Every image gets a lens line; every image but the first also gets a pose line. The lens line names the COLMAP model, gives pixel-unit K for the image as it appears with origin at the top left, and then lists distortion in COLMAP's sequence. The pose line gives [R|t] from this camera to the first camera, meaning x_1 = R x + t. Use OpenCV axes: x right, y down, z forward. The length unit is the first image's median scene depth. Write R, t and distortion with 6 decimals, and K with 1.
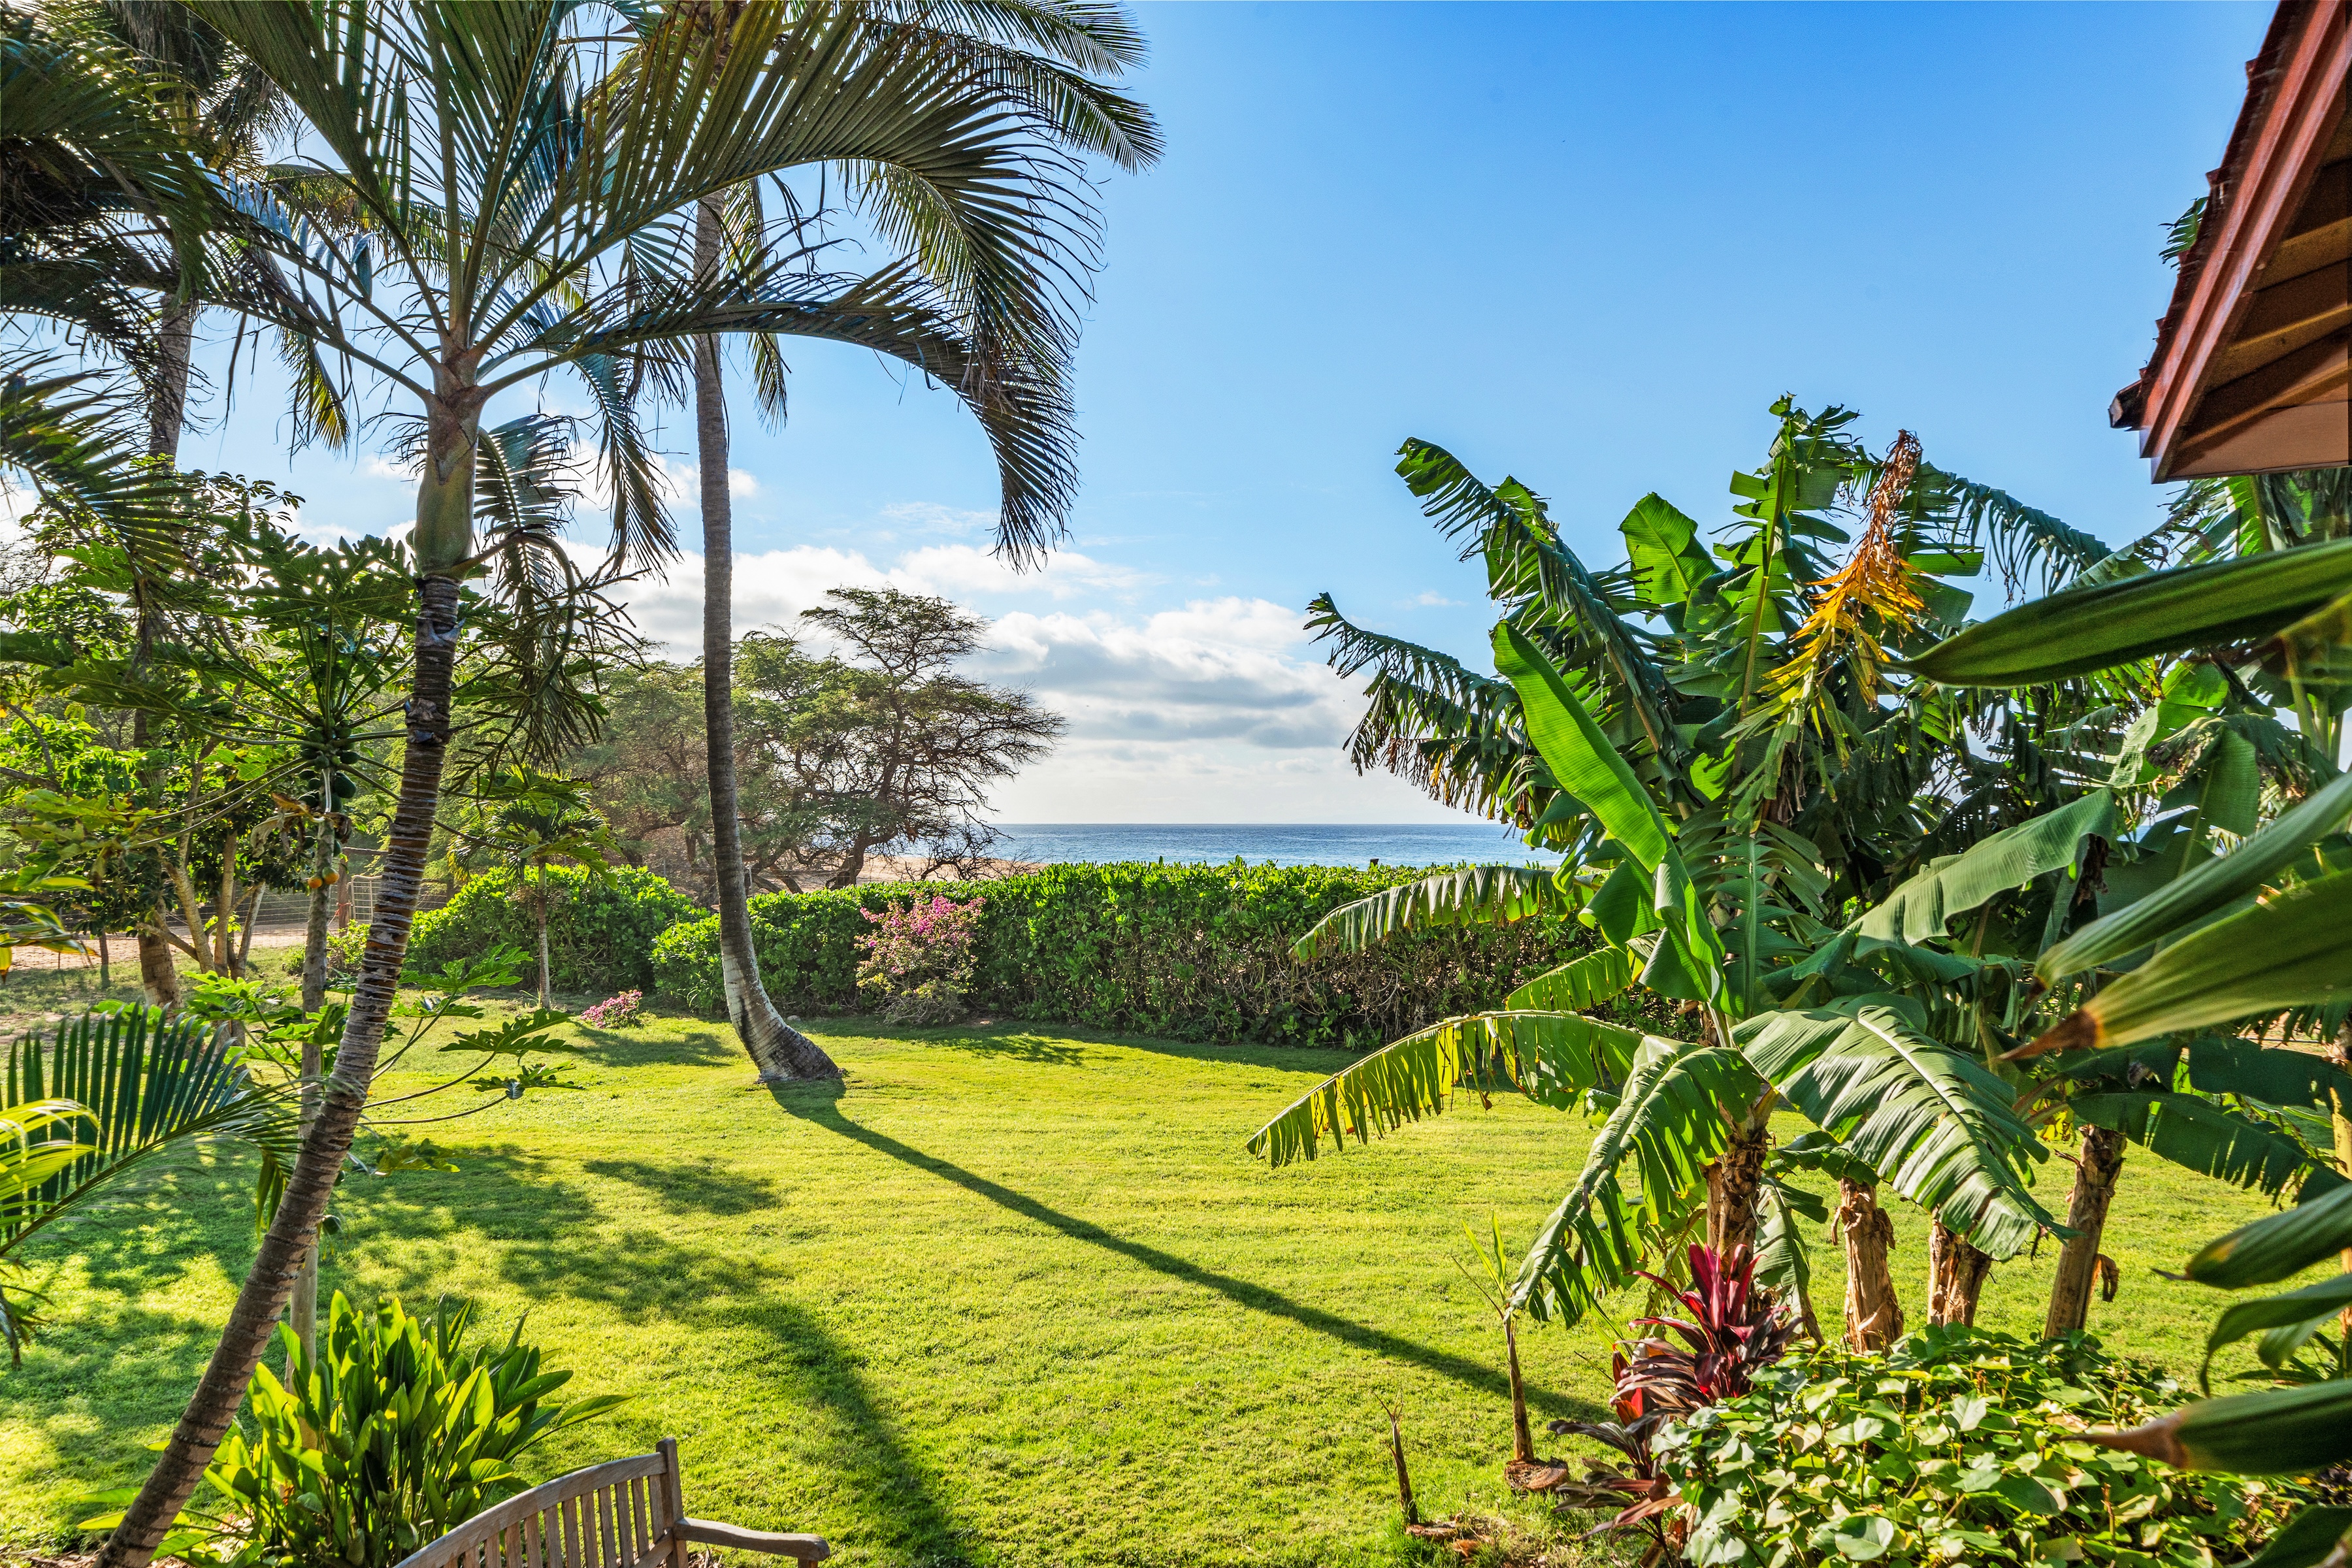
lens RADIAL K [[1622.8, 0, 1177.3], [0, 1622.8, 806.5], [0, 0, 1]] dist [0.024559, 0.005486]
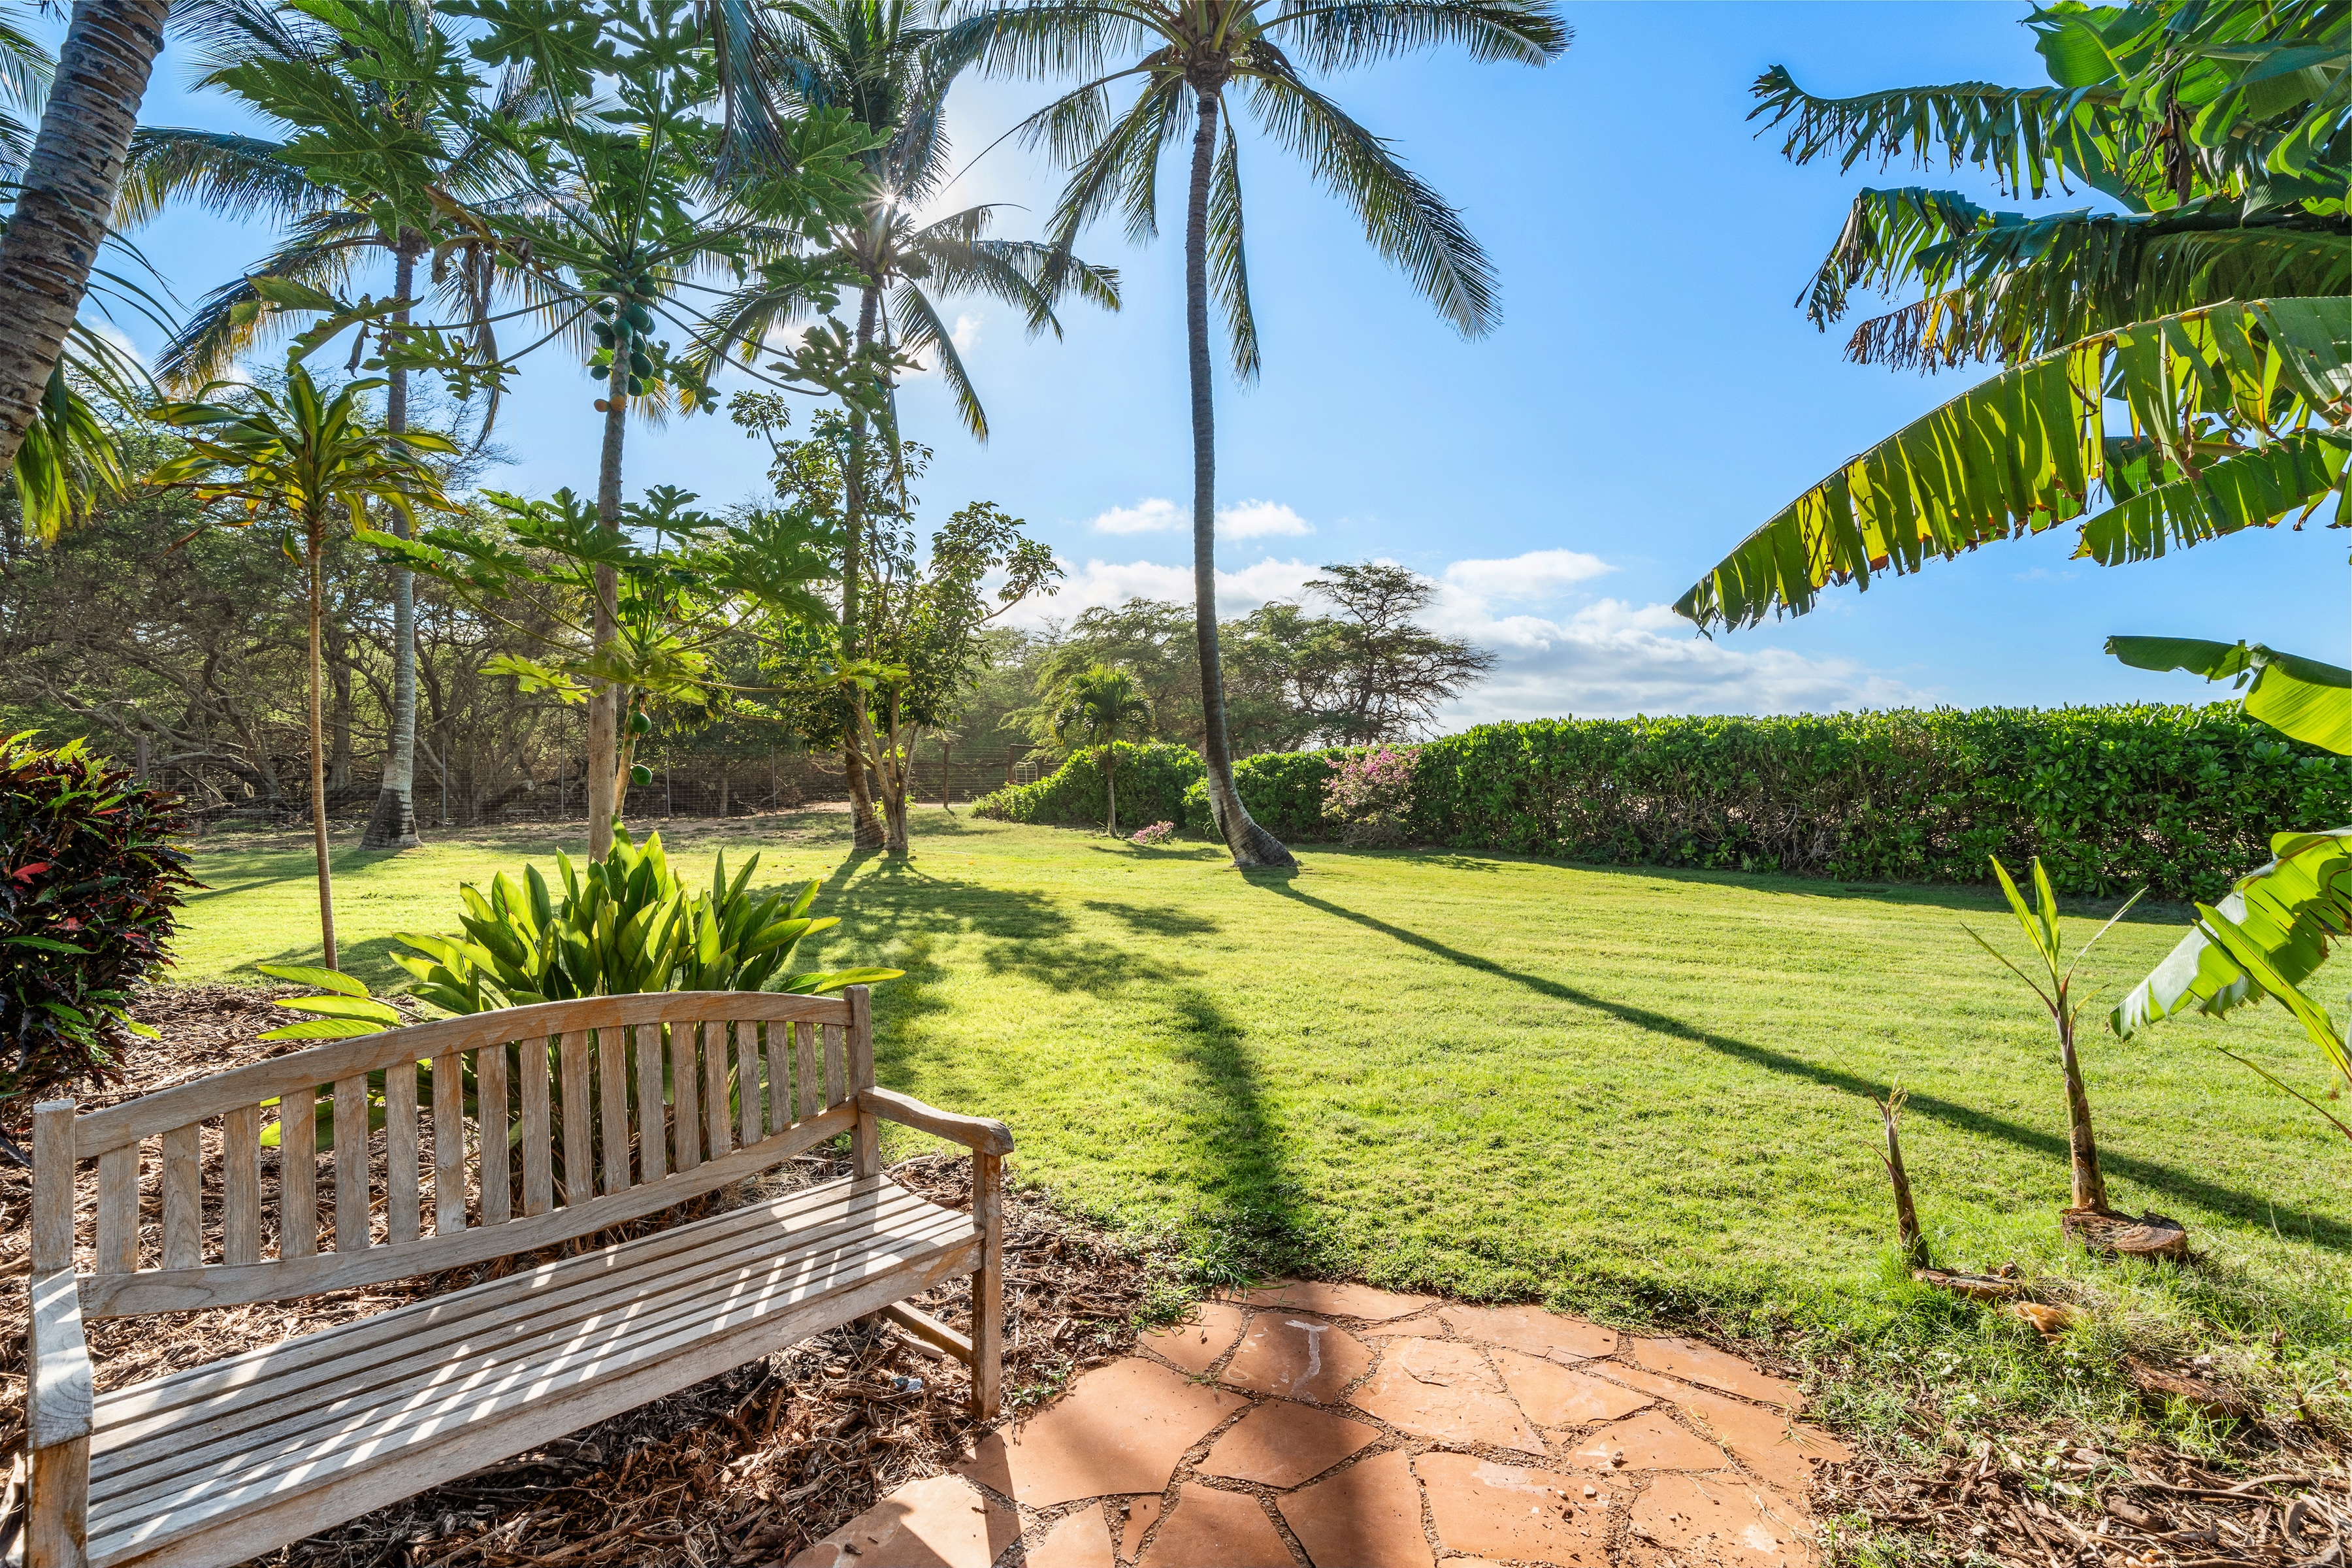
lens RADIAL K [[1120.4, 0, 1142.4], [0, 1120.4, 779.0], [0, 0, 1]] dist [0.002424, 0.002857]
pose [[0.928945, 0.009680, -0.370091, 0.013701], [0.002010, 0.999512, 0.031188, 0.215125], [0.370212, -0.029716, 0.928472, 0.439895]]
